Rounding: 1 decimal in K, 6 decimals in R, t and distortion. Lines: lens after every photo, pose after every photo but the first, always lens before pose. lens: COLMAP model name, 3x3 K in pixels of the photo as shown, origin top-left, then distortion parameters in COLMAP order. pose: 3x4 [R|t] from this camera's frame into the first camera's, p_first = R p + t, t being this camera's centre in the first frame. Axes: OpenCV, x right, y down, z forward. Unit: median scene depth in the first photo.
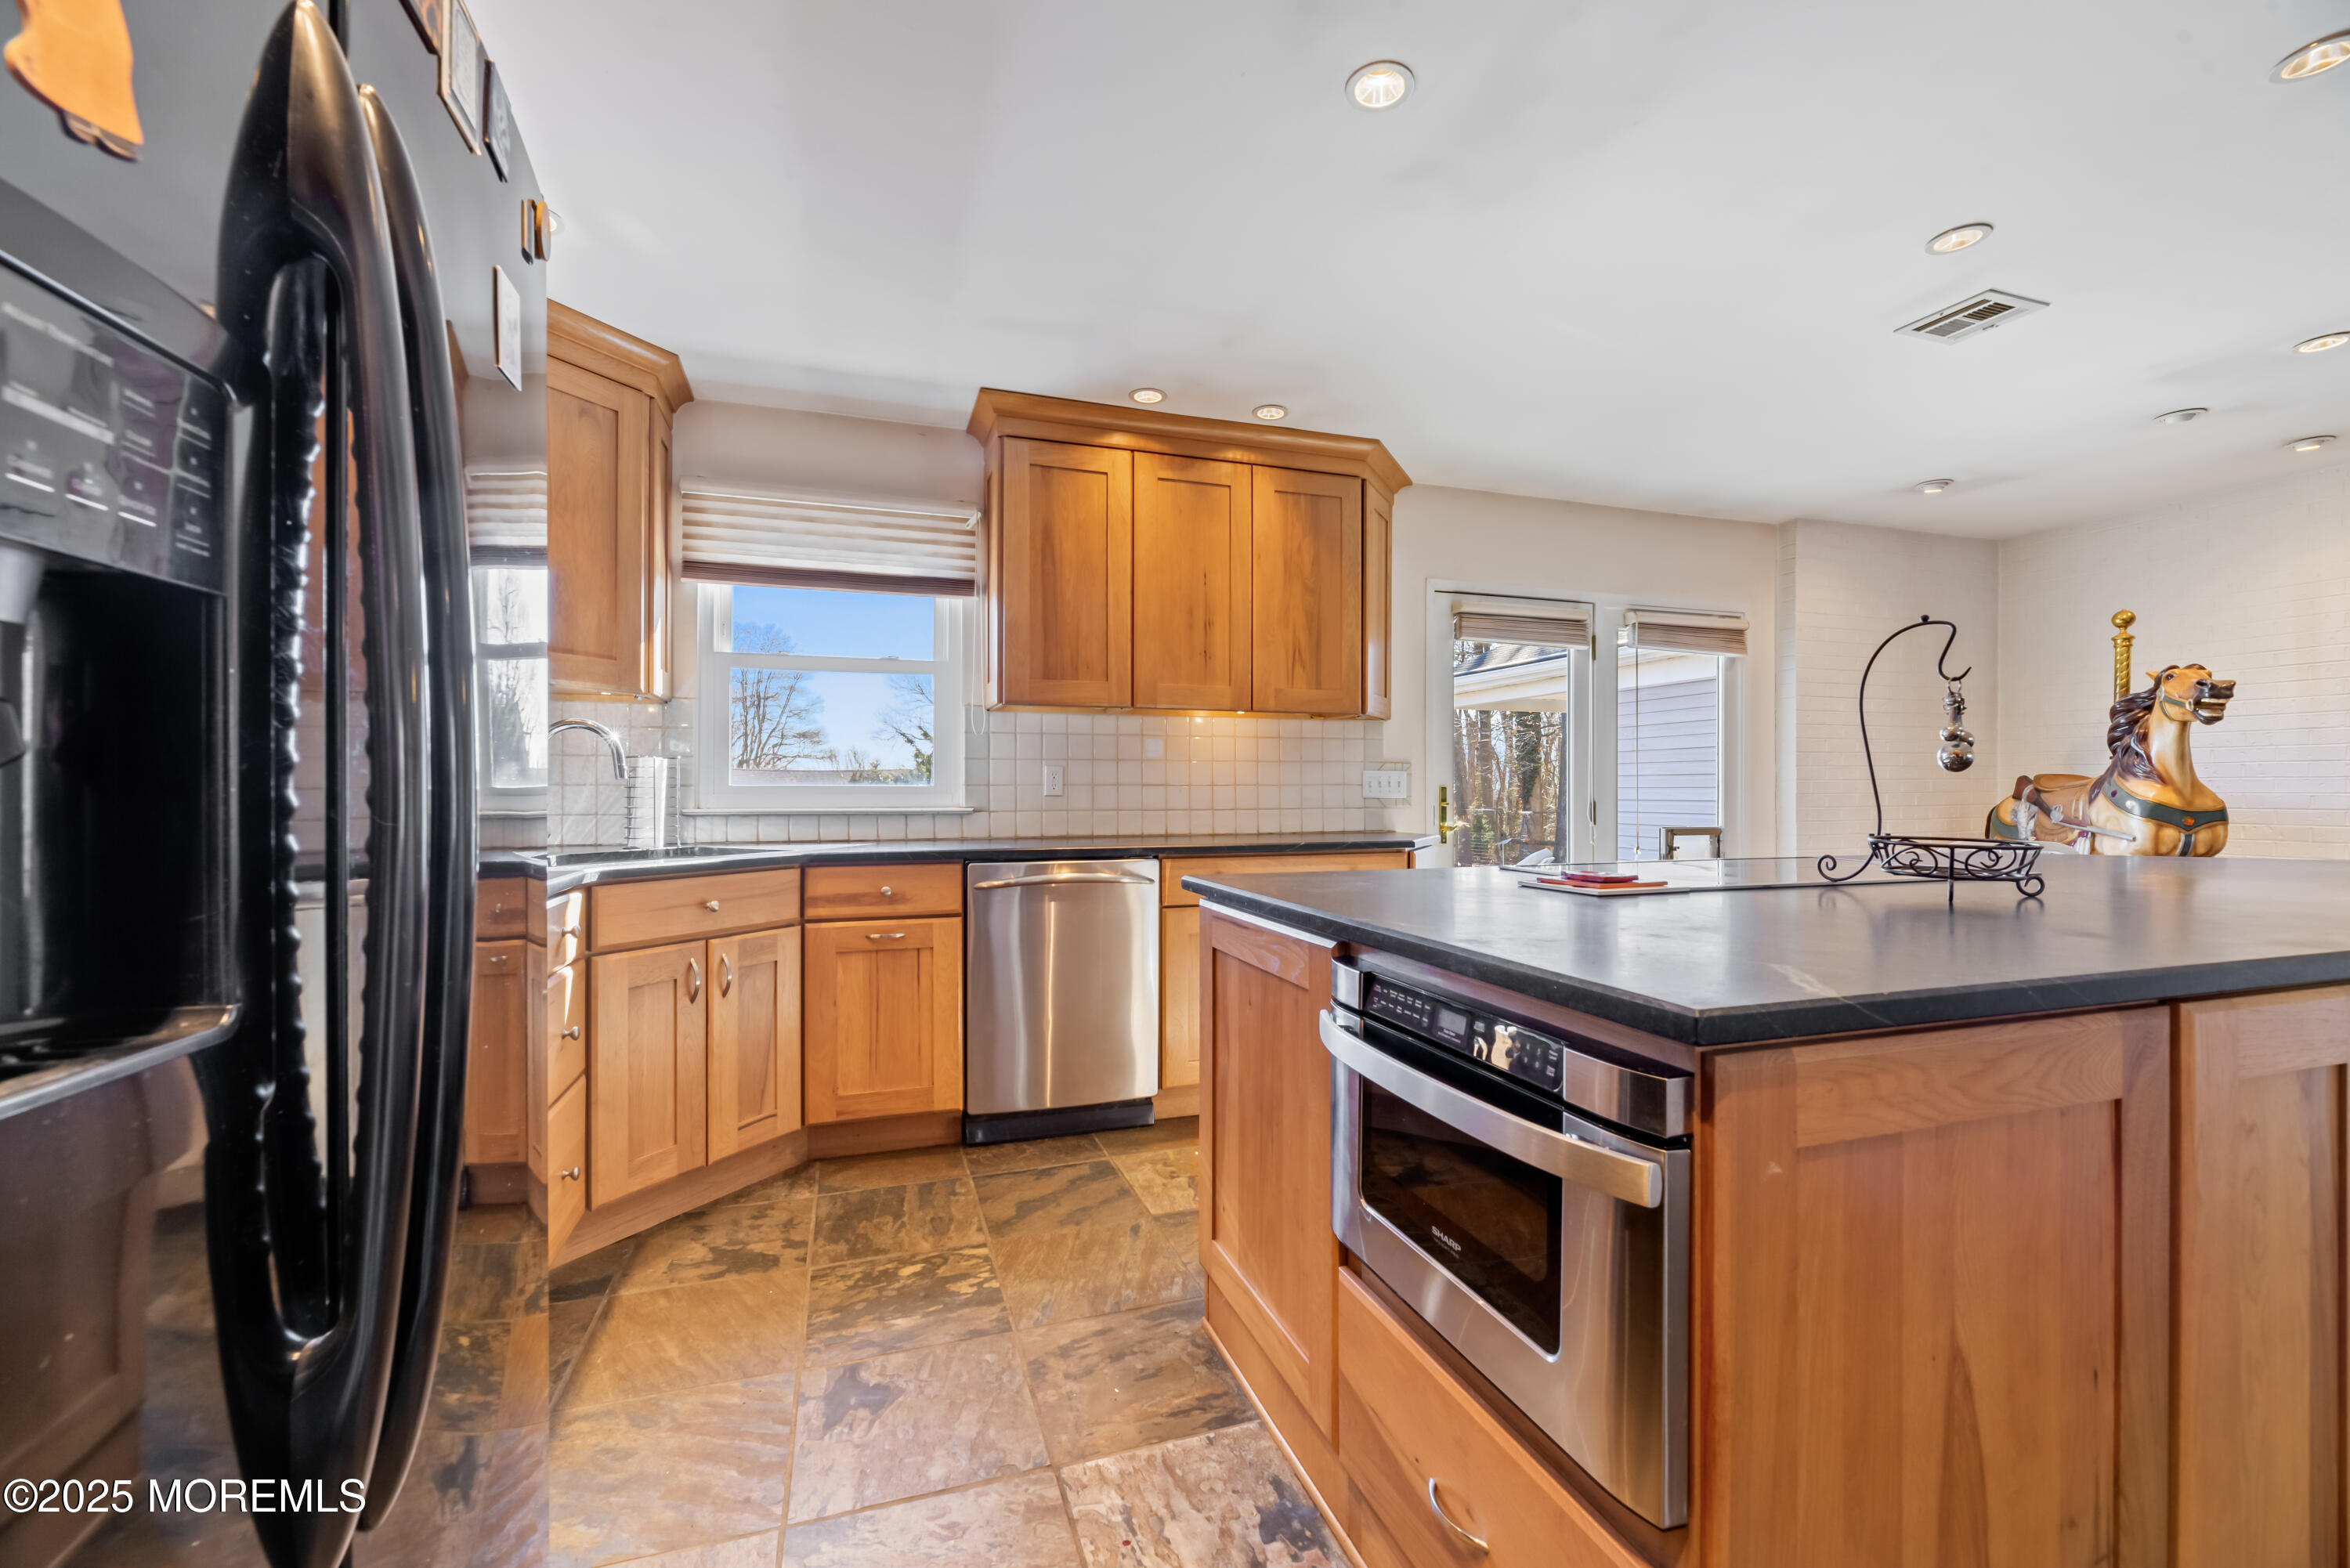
lens RADIAL K [[956.4, 0, 1173.7], [0, 956.4, 790.2], [0, 0, 1]] dist [-0.001295, 0.000193]
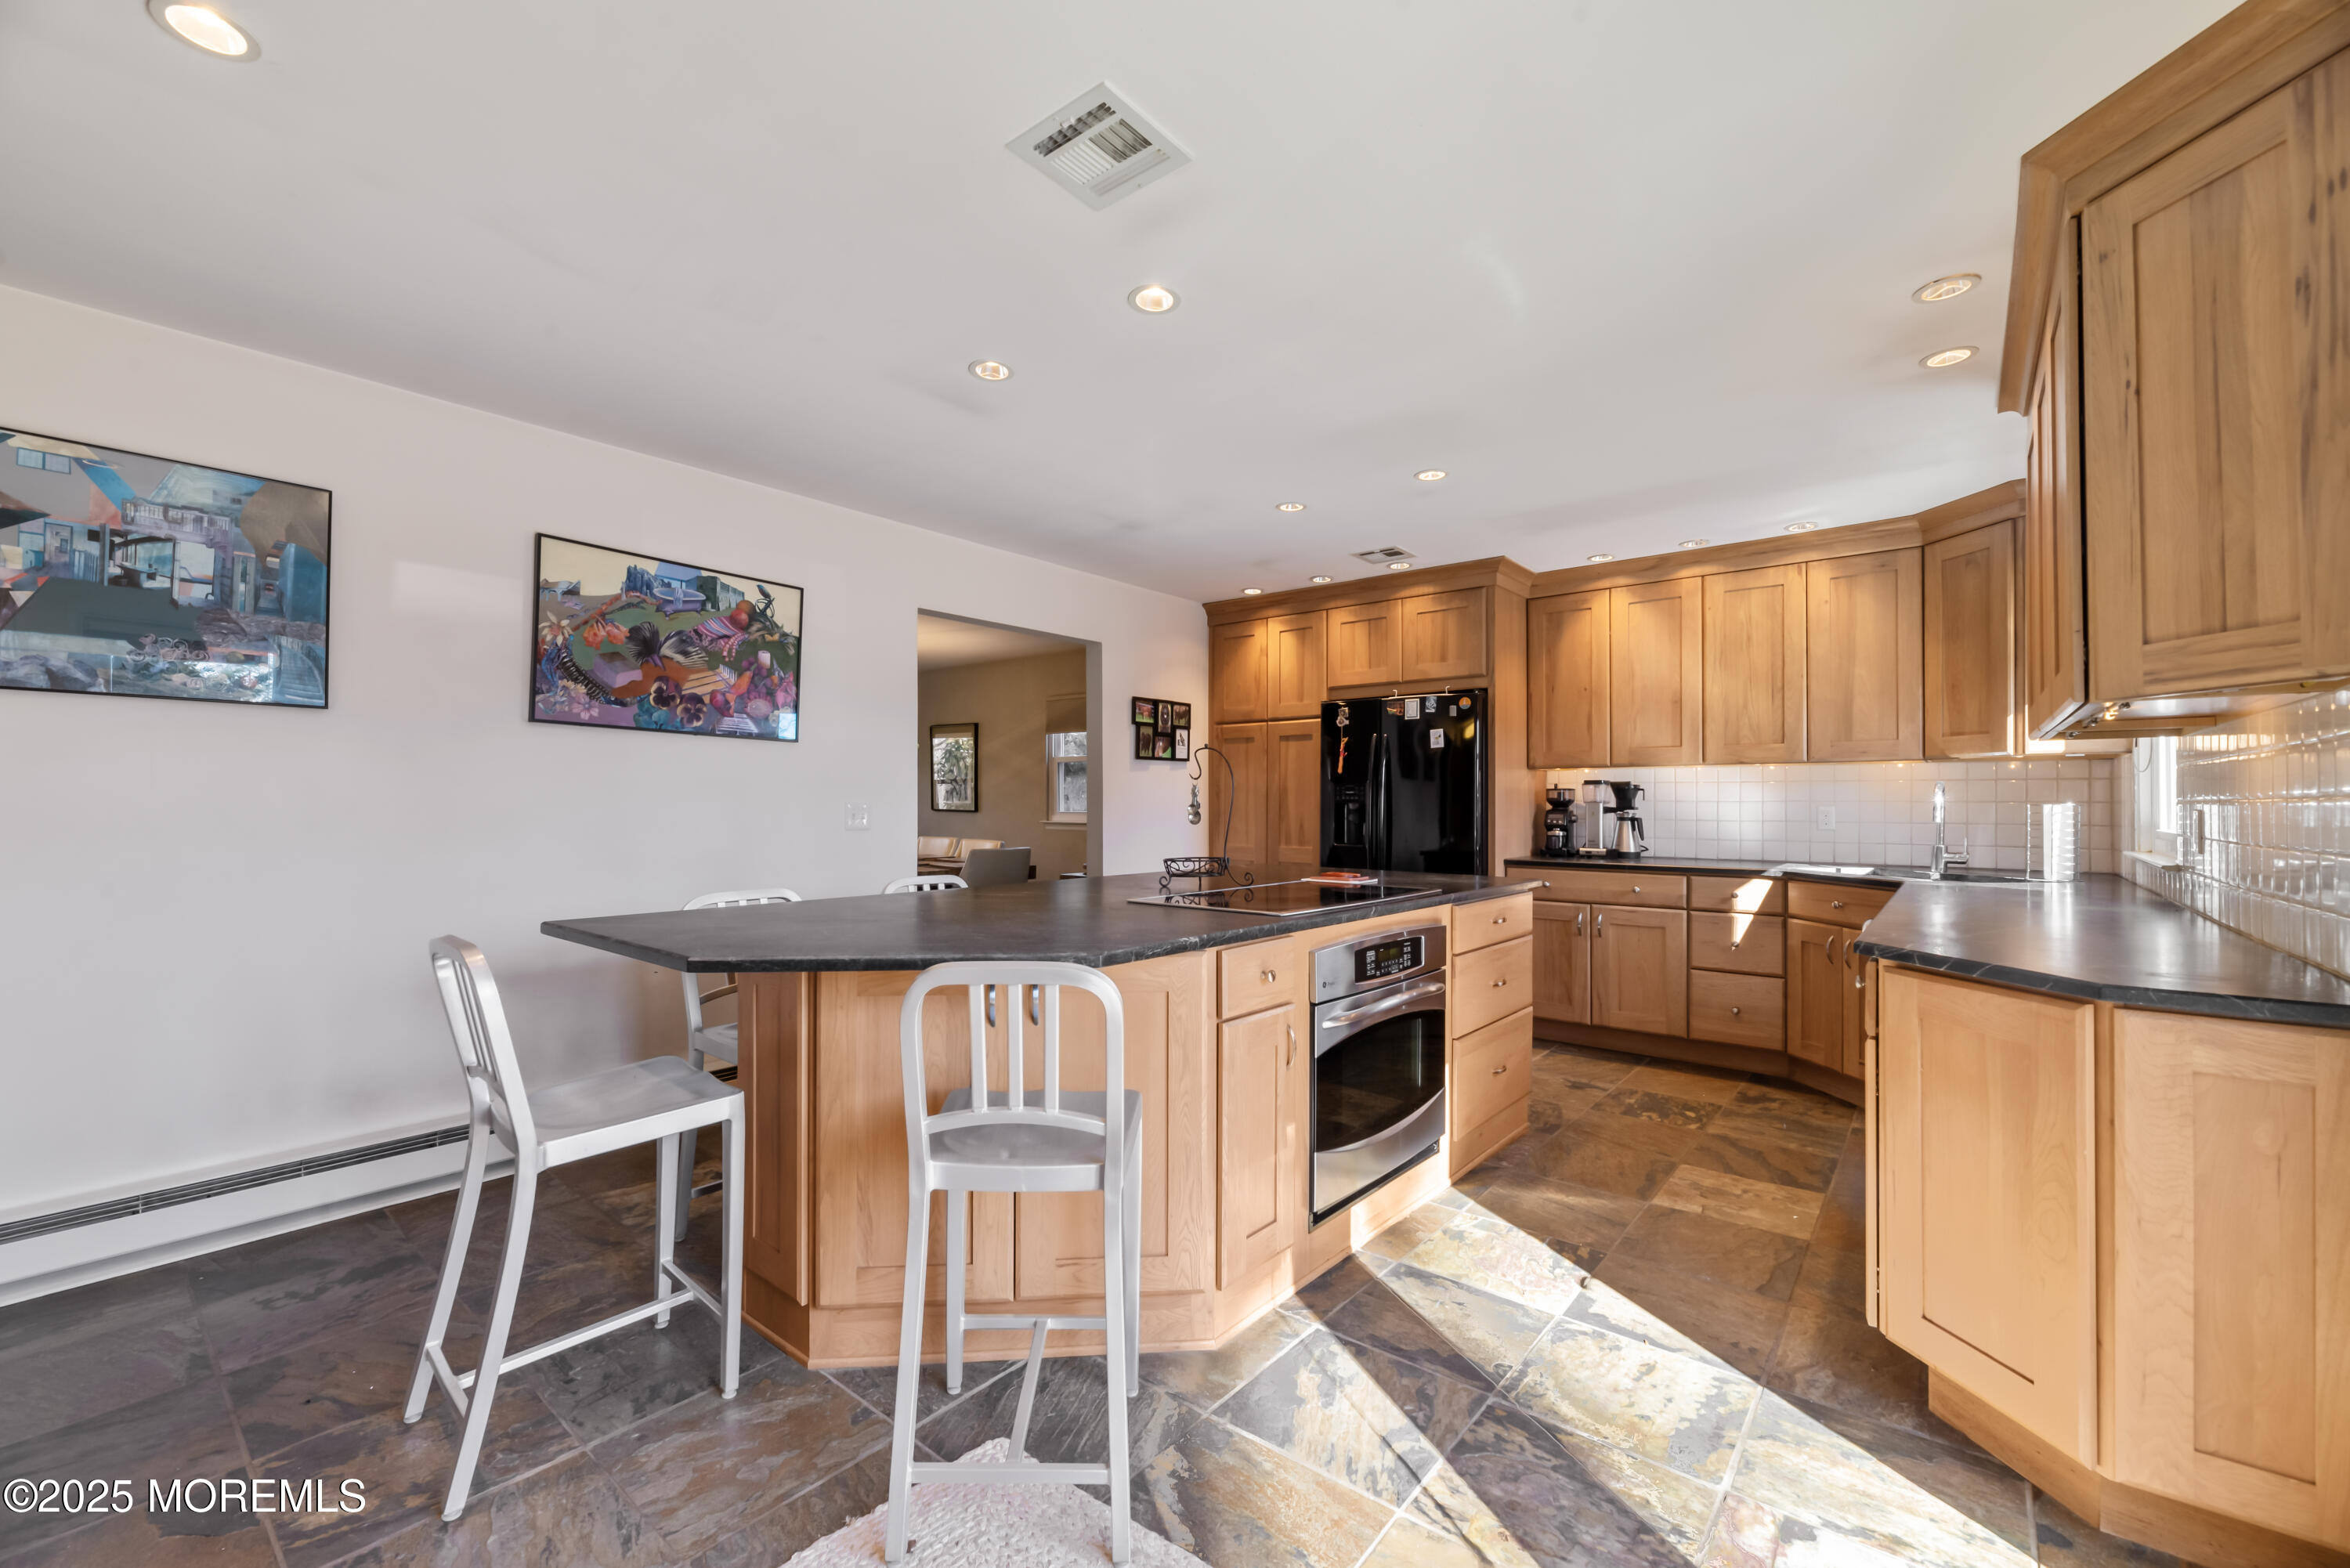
lens RADIAL K [[956.4, 0, 1170.1], [0, 956.4, 796.8], [0, 0, 1]] dist [-0.001295, 0.000193]
pose [[-0.848263, -0.004016, -0.529559, 1.147573], [-0.000695, 0.999979, -0.006470, -0.038771], [0.529574, -0.005121, -0.848248, 1.595451]]
